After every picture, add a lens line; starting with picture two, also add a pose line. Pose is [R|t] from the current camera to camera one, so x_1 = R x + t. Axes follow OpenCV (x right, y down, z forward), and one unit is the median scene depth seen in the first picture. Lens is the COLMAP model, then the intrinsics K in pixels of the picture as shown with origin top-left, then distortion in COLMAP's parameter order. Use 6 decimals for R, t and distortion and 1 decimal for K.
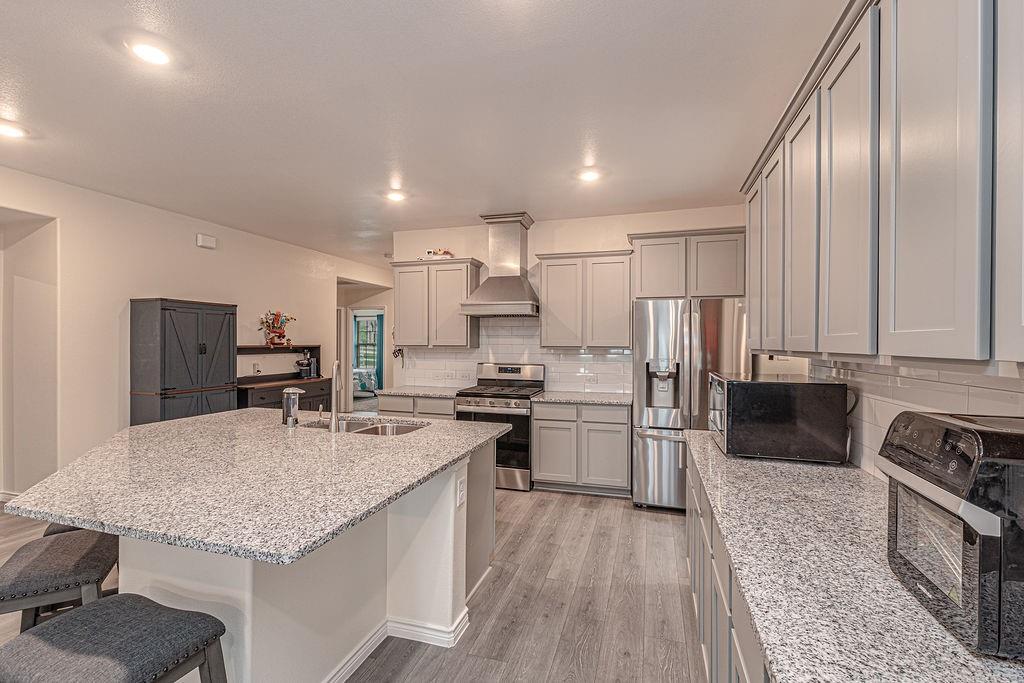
lens RADIAL K [[446.5, 0, 512.5], [0, 446.5, 342.5], [0, 0, 1]] dist [0.009010, -0.001368]
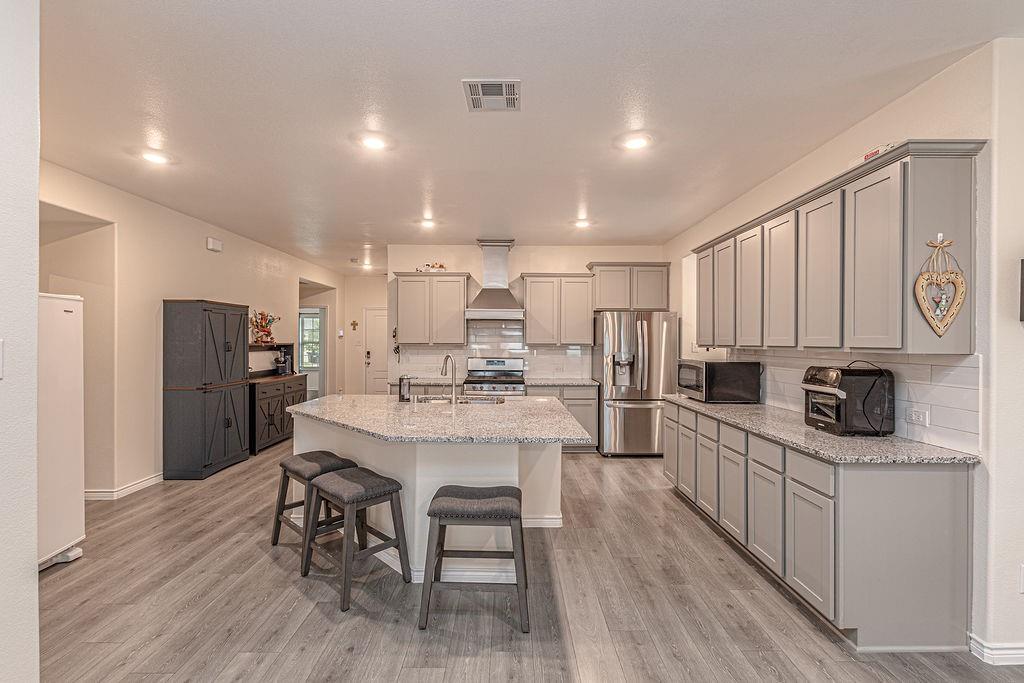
lens RADIAL K [[446.5, 0, 510.7], [0, 446.5, 340.6], [0, 0, 1]] dist [0.009010, -0.001368]
pose [[0.956636, 0.000154, 0.291285, -0.342235], [-0.000175, 1.000000, 0.000046, -0.000733], [-0.291285, -0.000095, 0.956636, -0.221279]]
